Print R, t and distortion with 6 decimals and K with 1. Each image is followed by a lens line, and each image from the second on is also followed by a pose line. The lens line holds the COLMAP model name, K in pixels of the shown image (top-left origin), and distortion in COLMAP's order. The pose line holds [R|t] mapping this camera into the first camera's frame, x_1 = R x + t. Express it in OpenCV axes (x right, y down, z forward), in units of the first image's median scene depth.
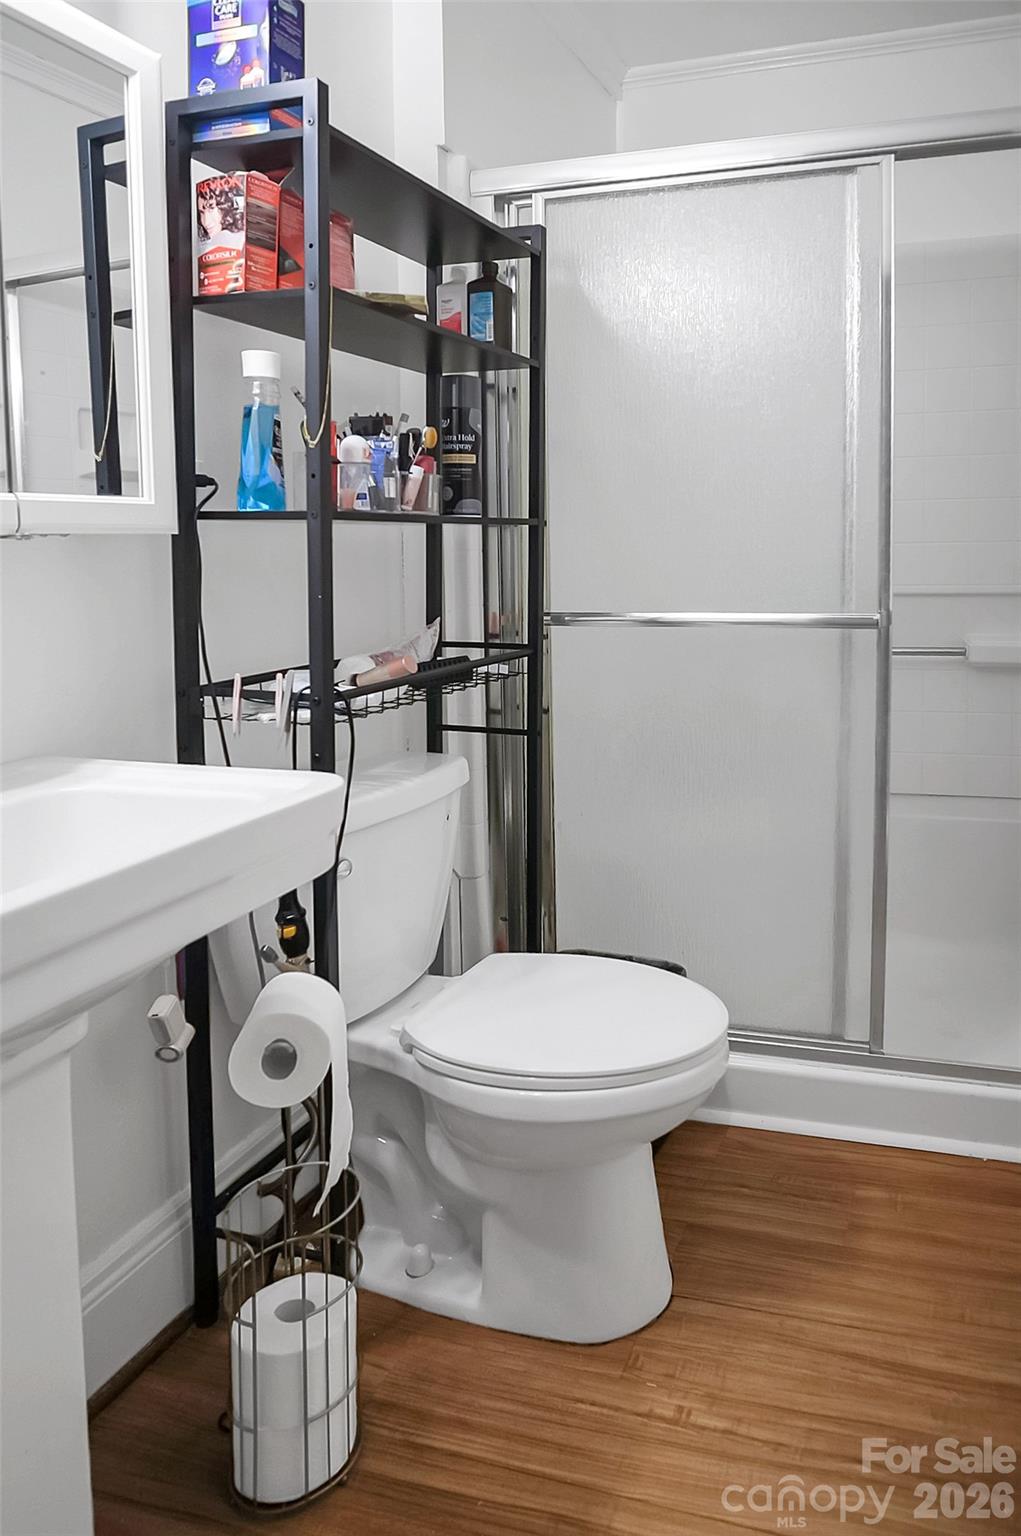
lens RADIAL K [[1481.3, 0, 510.5], [0, 1481.3, 768.0], [0, 0, 1]] dist [-0.043092, 0.009482]
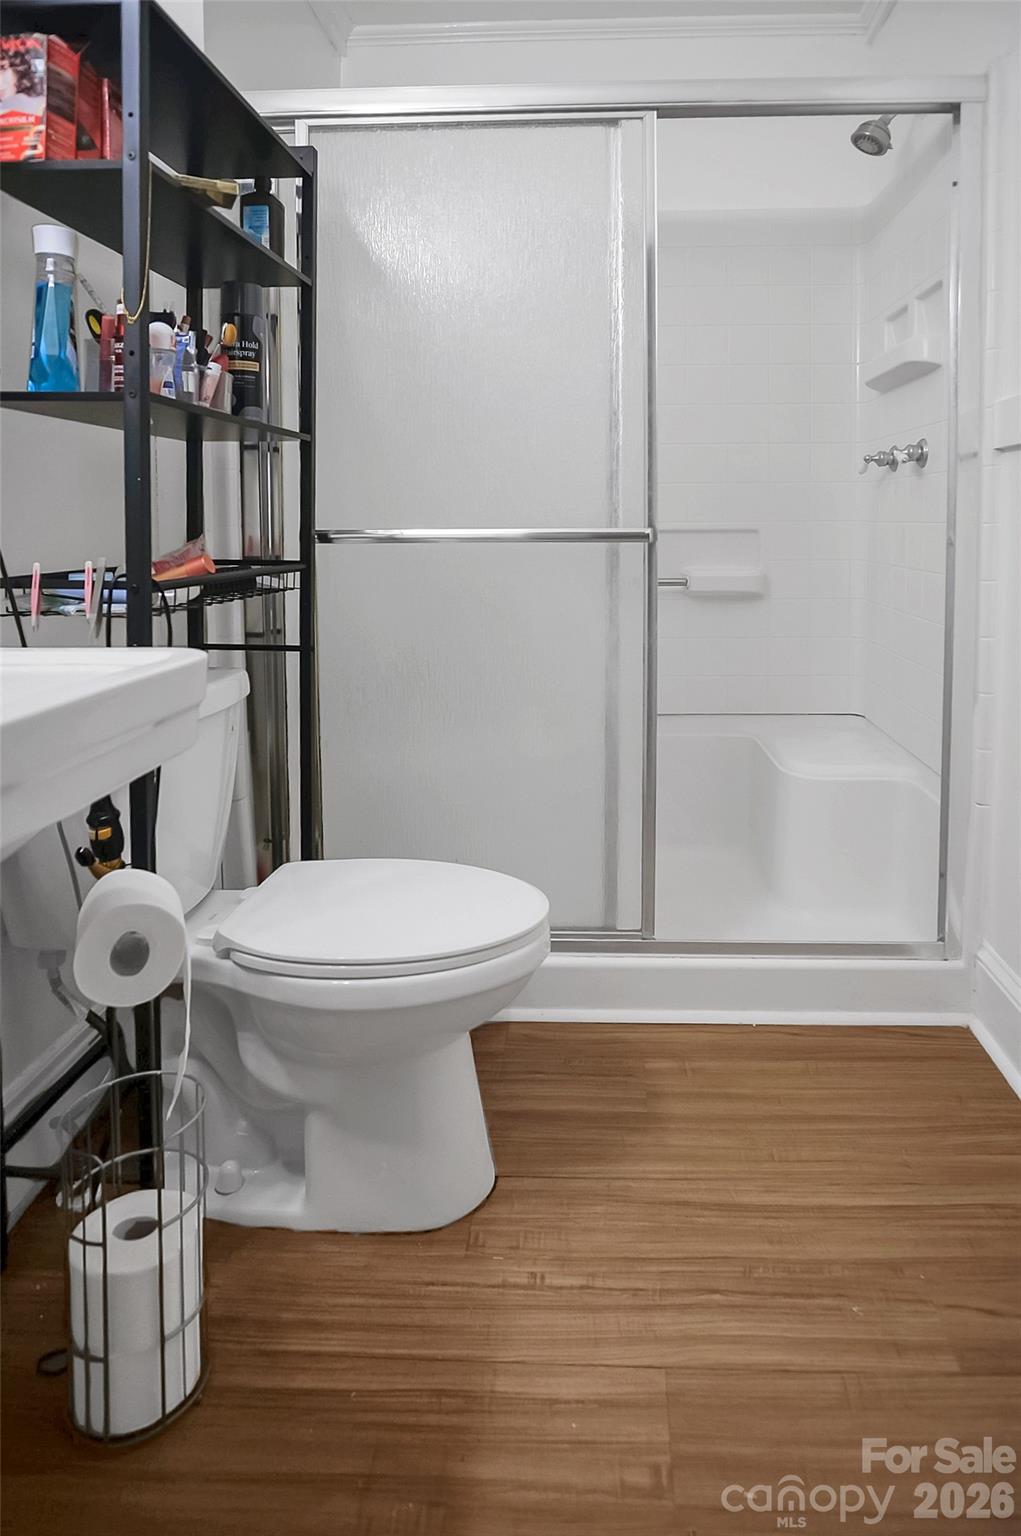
lens RADIAL K [[1403.4, 0, 510.5], [0, 1403.4, 768.0], [0, 0, 1]] dist [-0.052824, 0.024086]
pose [[0.943501, -0.016998, 0.330933, -0.200580], [0.023617, 0.999593, -0.015990, 0.089732], [-0.330527, 0.022902, 0.943519, 0.070286]]
